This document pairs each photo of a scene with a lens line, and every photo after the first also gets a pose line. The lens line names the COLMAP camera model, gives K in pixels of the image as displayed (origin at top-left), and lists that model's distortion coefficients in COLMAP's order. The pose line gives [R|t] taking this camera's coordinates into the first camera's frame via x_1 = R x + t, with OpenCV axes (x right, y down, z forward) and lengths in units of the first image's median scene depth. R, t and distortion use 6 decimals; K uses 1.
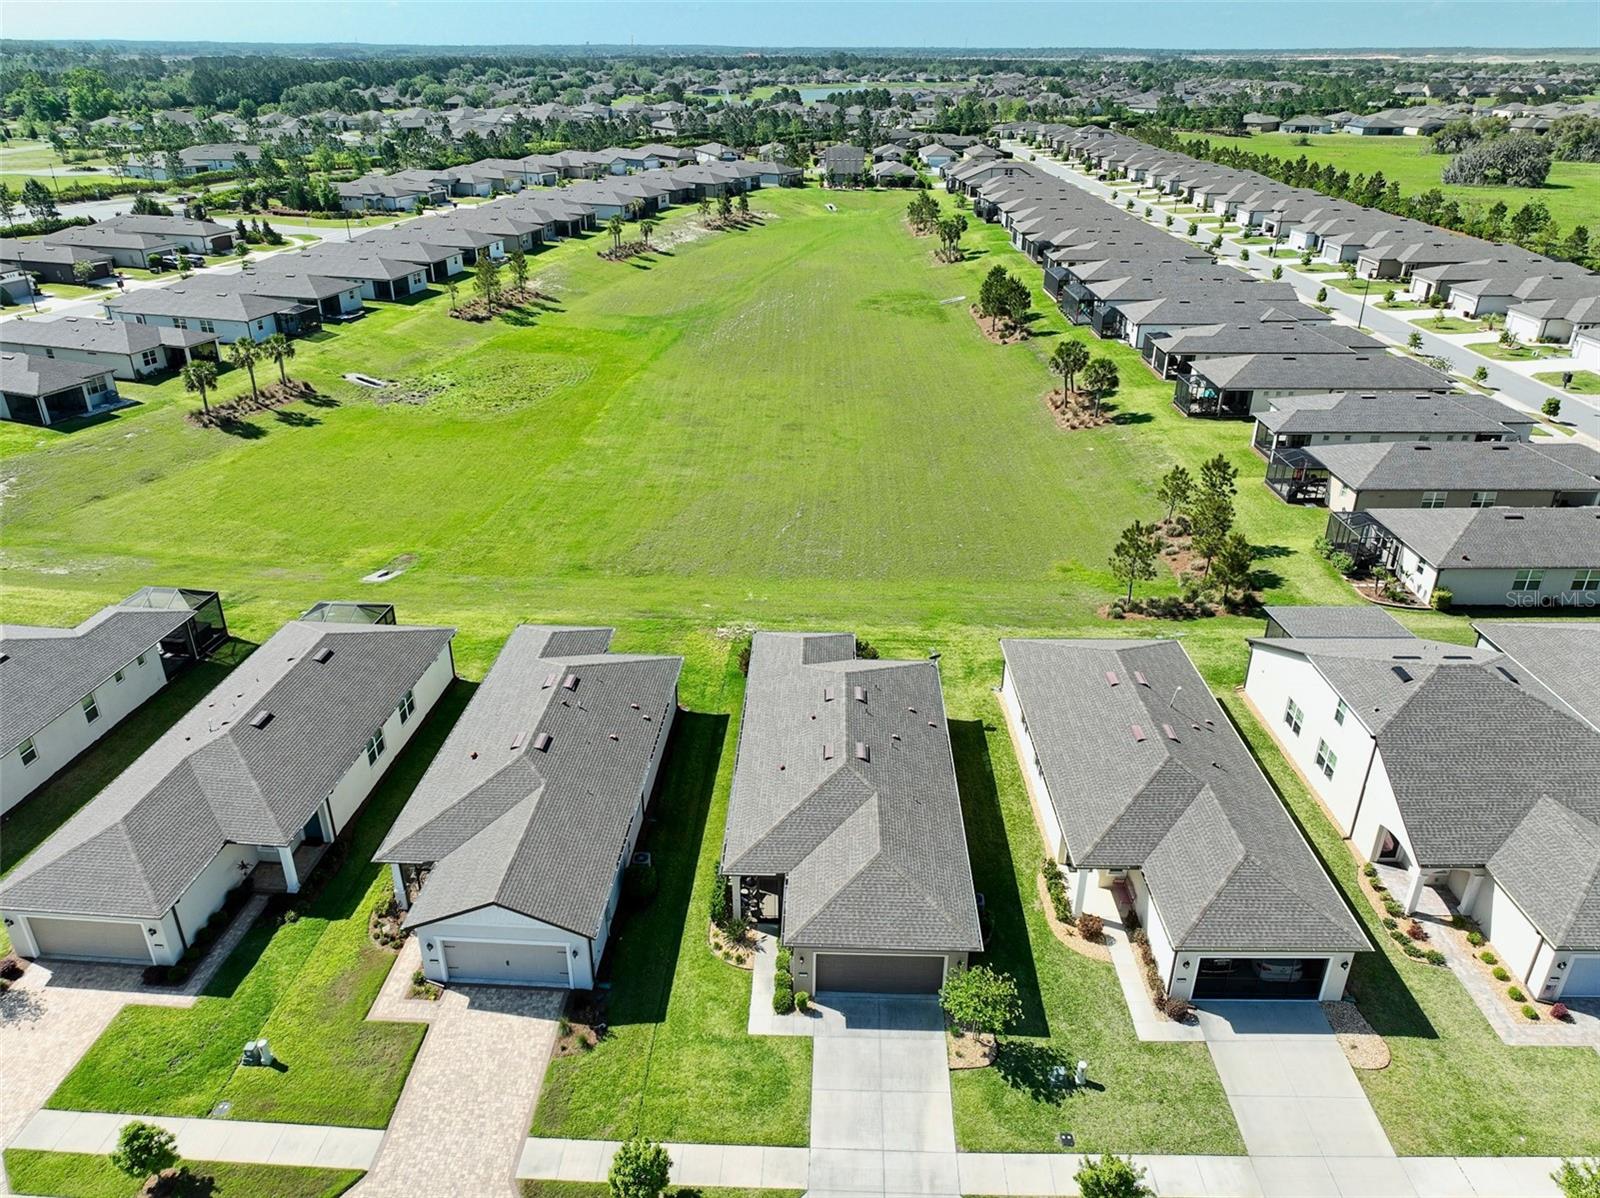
lens RADIAL K [[1123.6, 0, 798.8], [0, 1123.6, 596.2], [0, 0, 1]] dist [-0.007772, 0.025036]
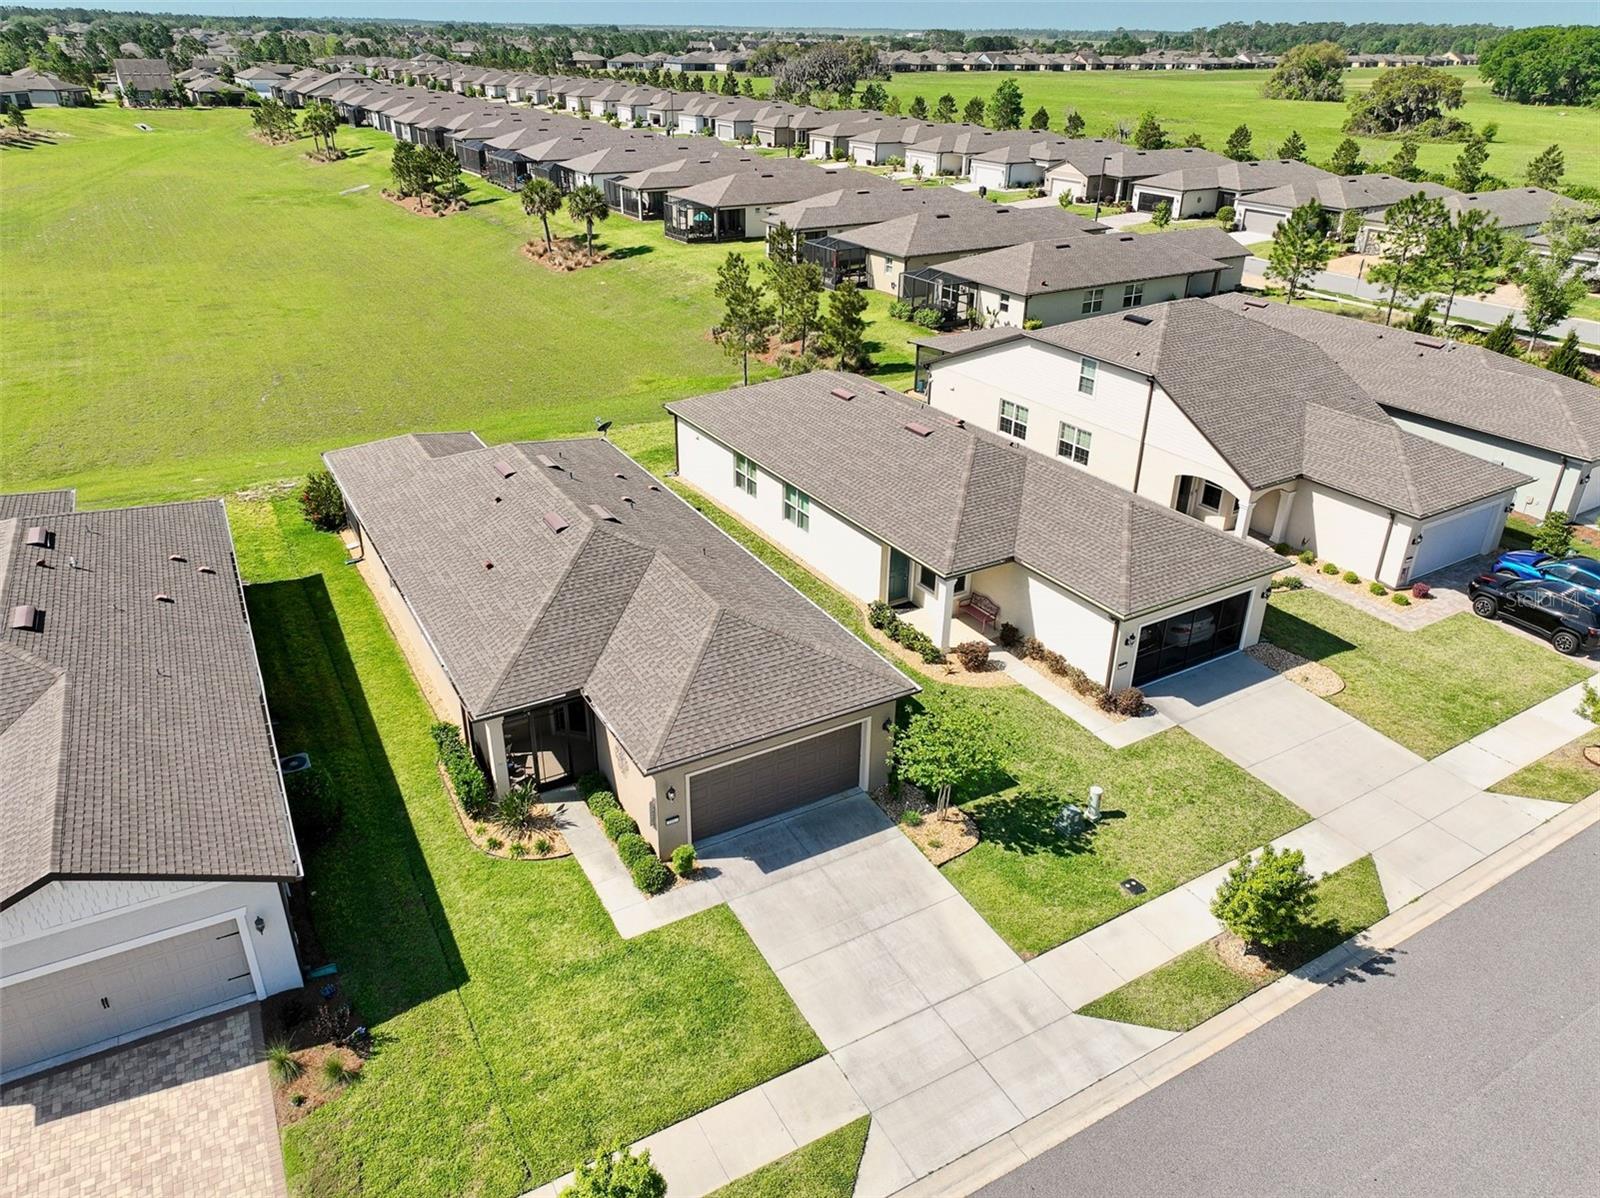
lens RADIAL K [[1123.6, 0, 798.8], [0, 1123.6, 596.2], [0, 0, 1]] dist [-0.007772, 0.025036]
pose [[0.850976, -0.229891, 0.472218, -0.180089], [0.221682, 0.972317, 0.073867, 0.173331], [-0.476127, 0.041823, 0.878381, 0.392708]]
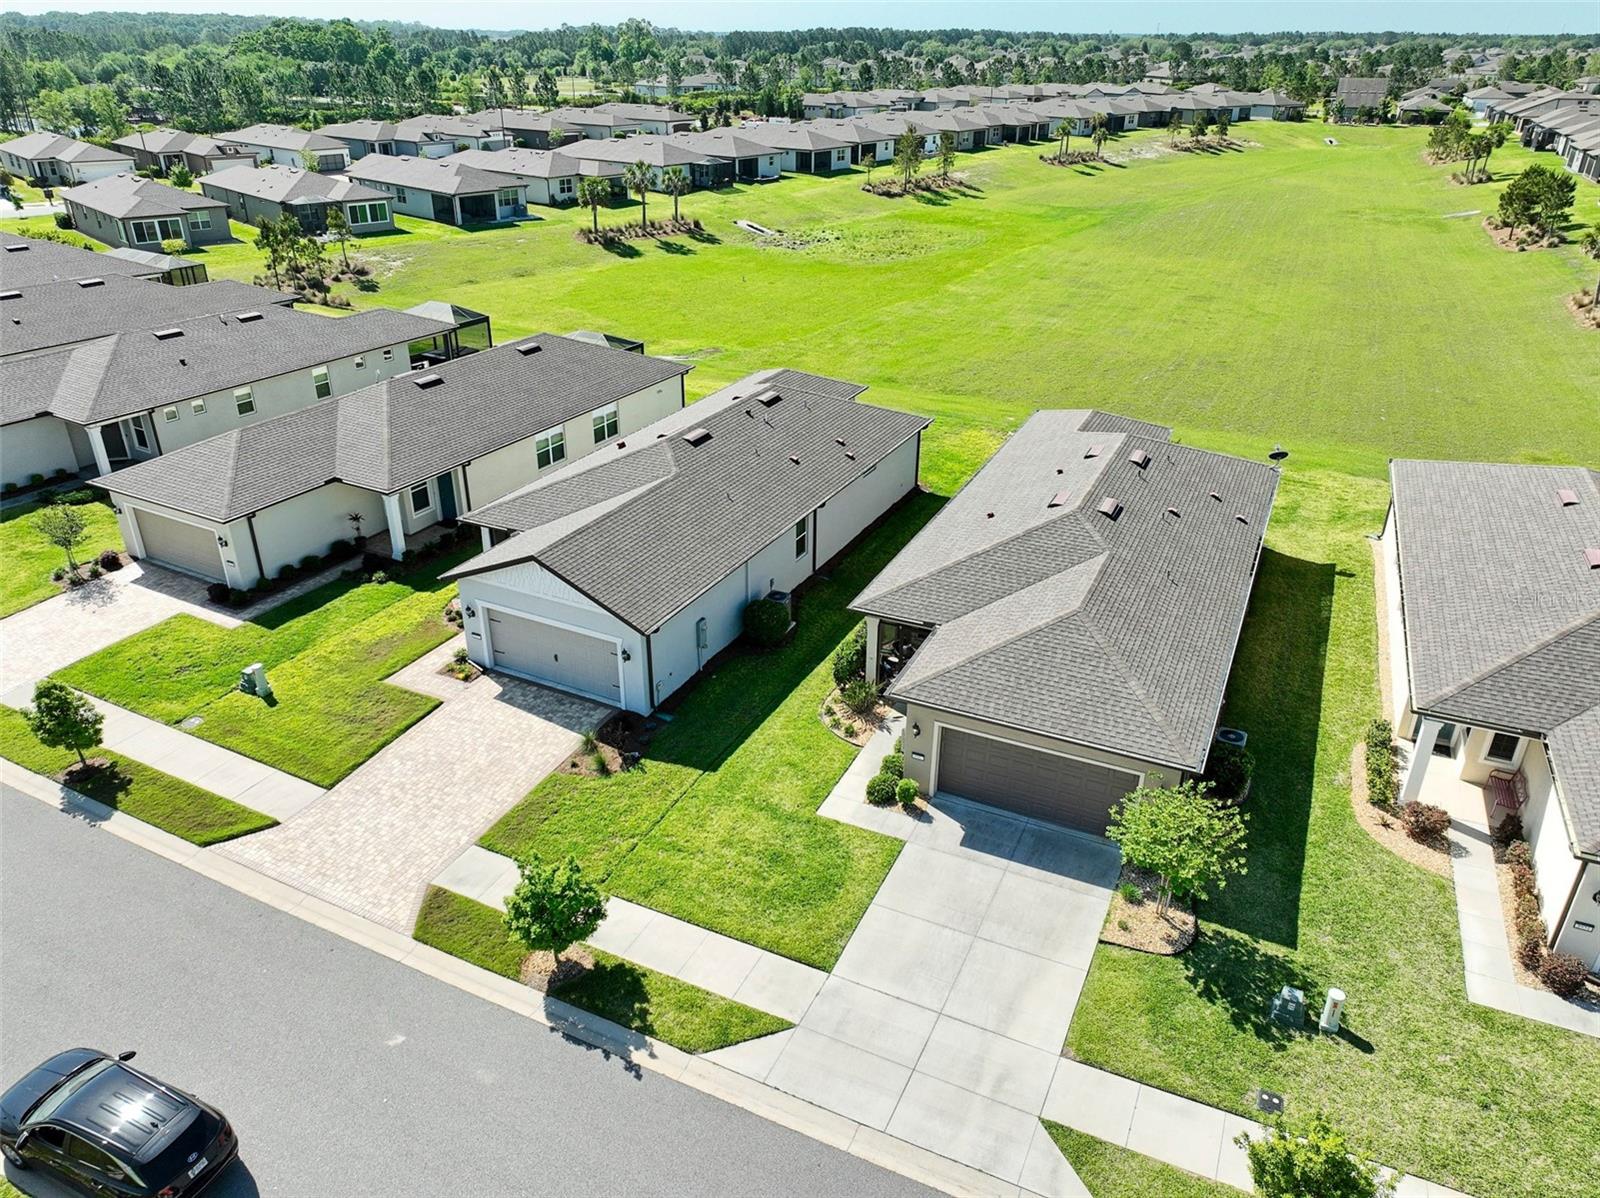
lens RADIAL K [[1123.6, 0, 798.8], [0, 1123.6, 596.2], [0, 0, 1]] dist [-0.007772, 0.025036]
pose [[0.916509, 0.179613, -0.357421, 0.145777], [-0.177598, 0.983340, 0.038749, 0.211176], [0.358426, 0.027964, 0.933139, 0.323115]]
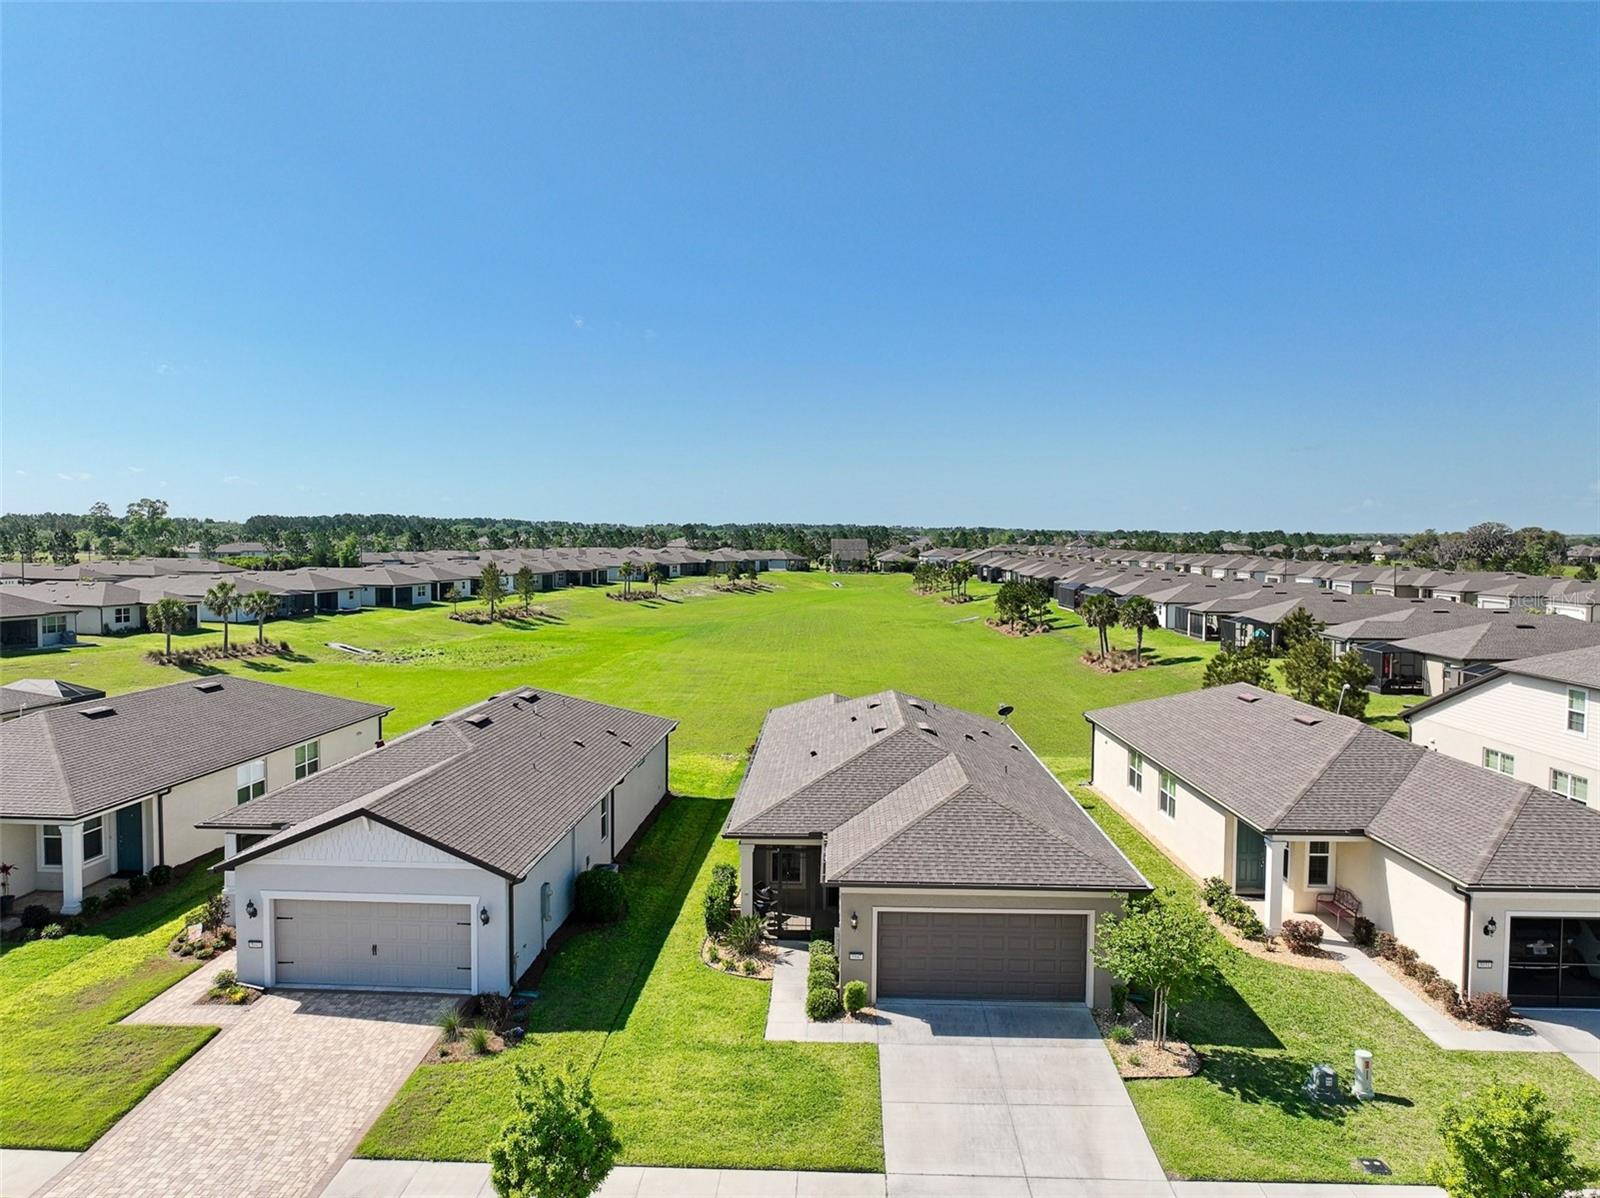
lens RADIAL K [[1123.6, 0, 798.8], [0, 1123.6, 596.2], [0, 0, 1]] dist [-0.007772, 0.025036]
pose [[0.999997, 0.001014, -0.002362, -0.023770], [-0.001852, 0.921308, -0.388830, 0.360464], [0.001782, 0.388833, 0.921306, 0.333867]]
